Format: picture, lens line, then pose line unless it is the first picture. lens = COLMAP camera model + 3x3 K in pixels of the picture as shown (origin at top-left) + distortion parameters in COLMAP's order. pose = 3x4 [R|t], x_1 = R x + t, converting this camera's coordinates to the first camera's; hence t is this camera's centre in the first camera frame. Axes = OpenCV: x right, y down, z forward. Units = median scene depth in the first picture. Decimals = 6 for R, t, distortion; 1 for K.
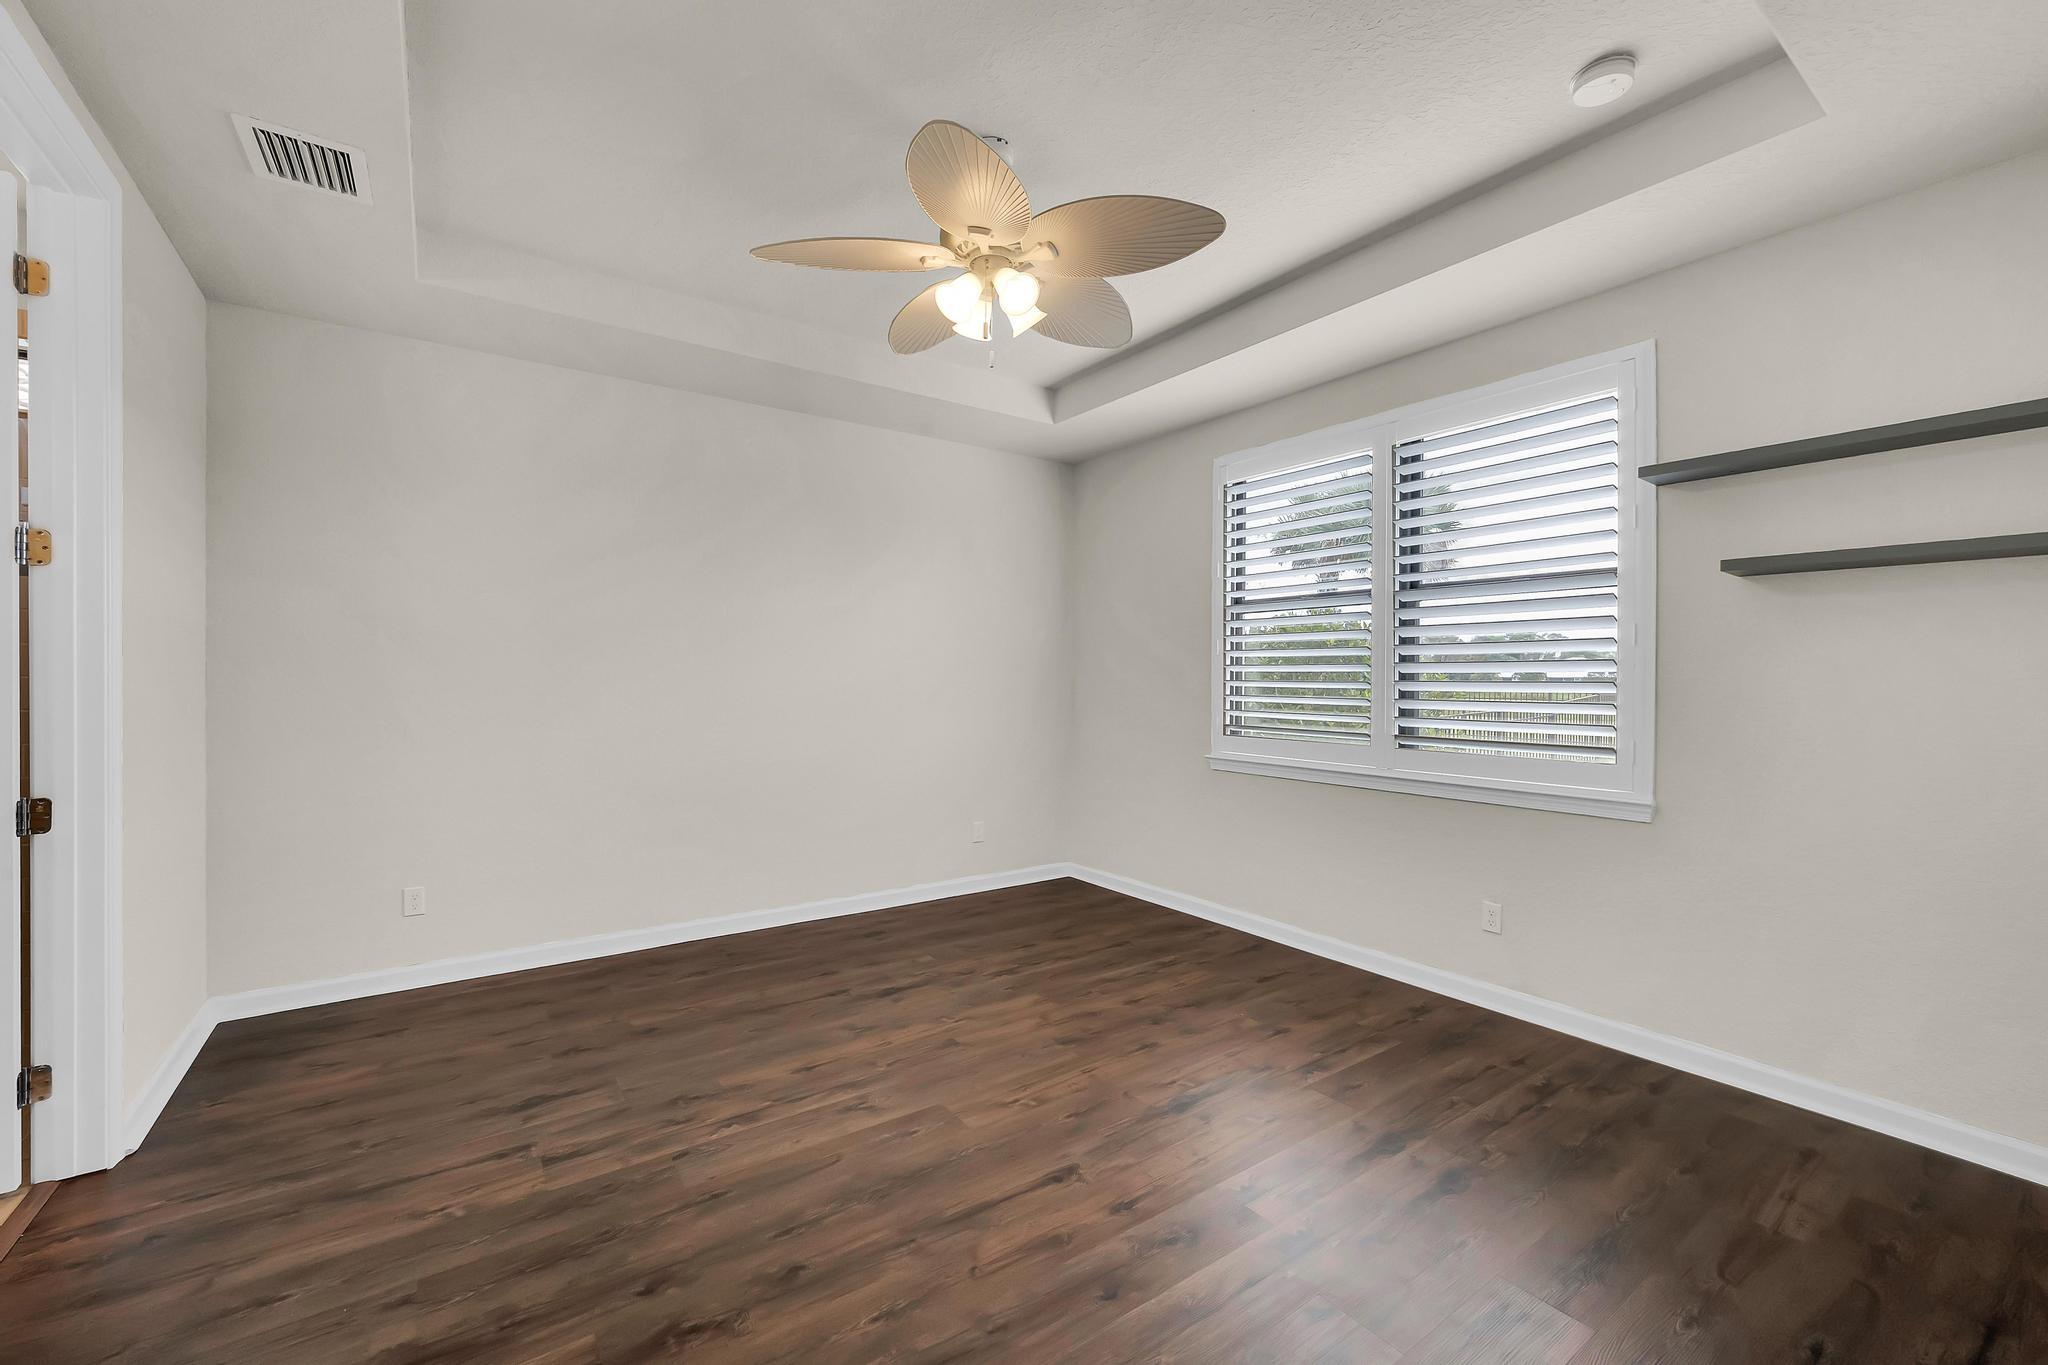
lens RADIAL K [[807.6, 0, 1020.4], [0, 807.6, 688.2], [0, 0, 1]] dist [-0.006169, 0.000882]
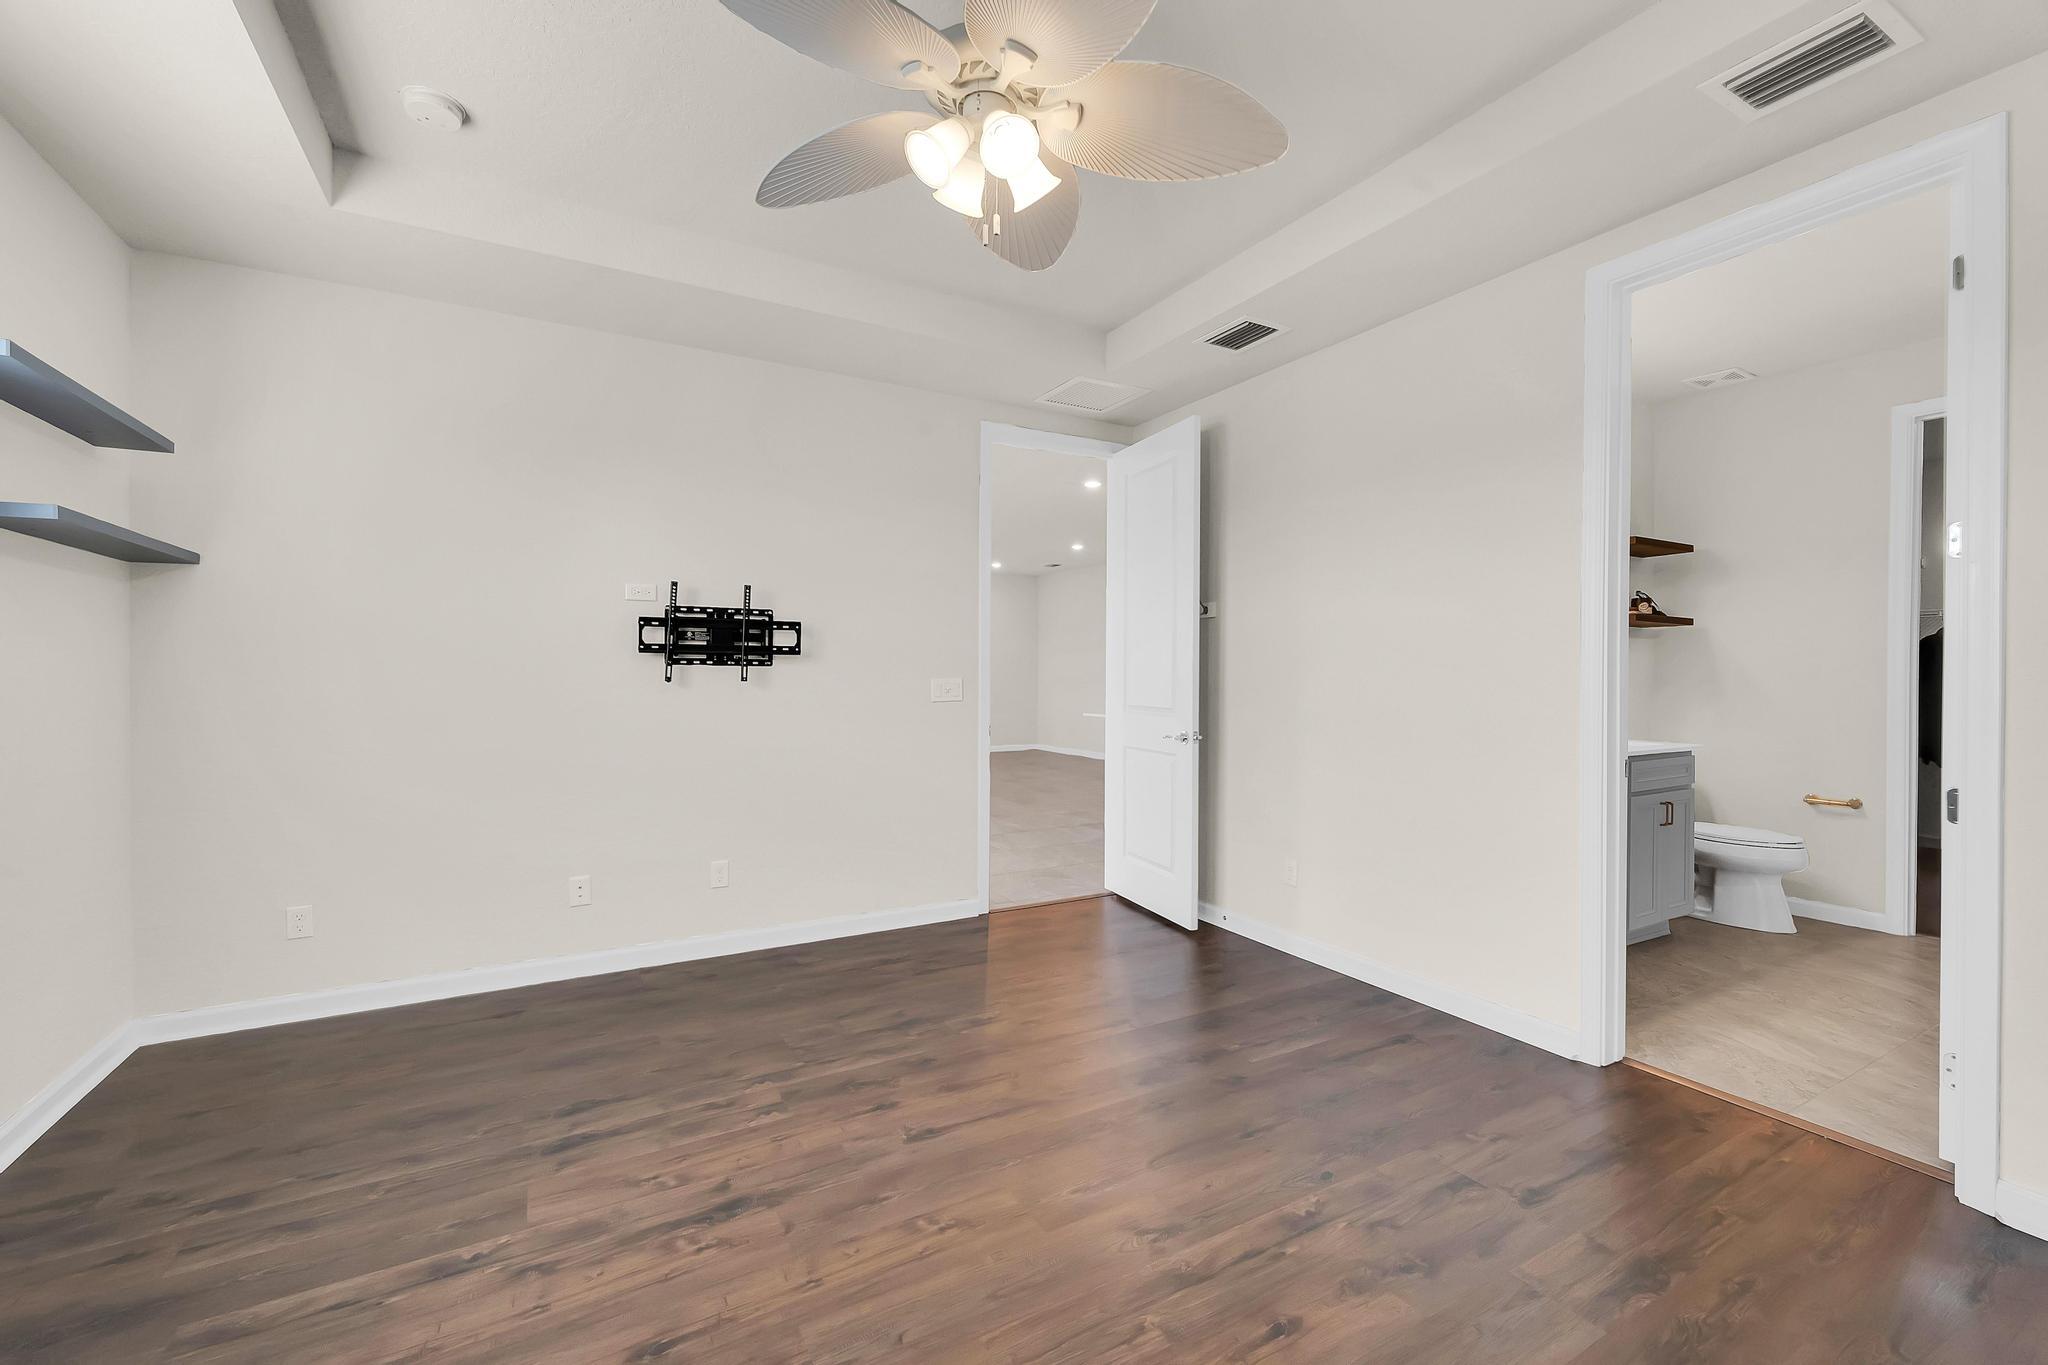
lens RADIAL K [[807.6, 0, 1020.5], [0, 807.6, 679.0], [0, 0, 1]] dist [-0.006169, 0.000882]
pose [[-0.995264, -0.009034, 0.096792, -0.187541], [-0.007274, 0.999802, 0.018516, -0.000460], [-0.096941, 0.017724, -0.995132, 2.272657]]
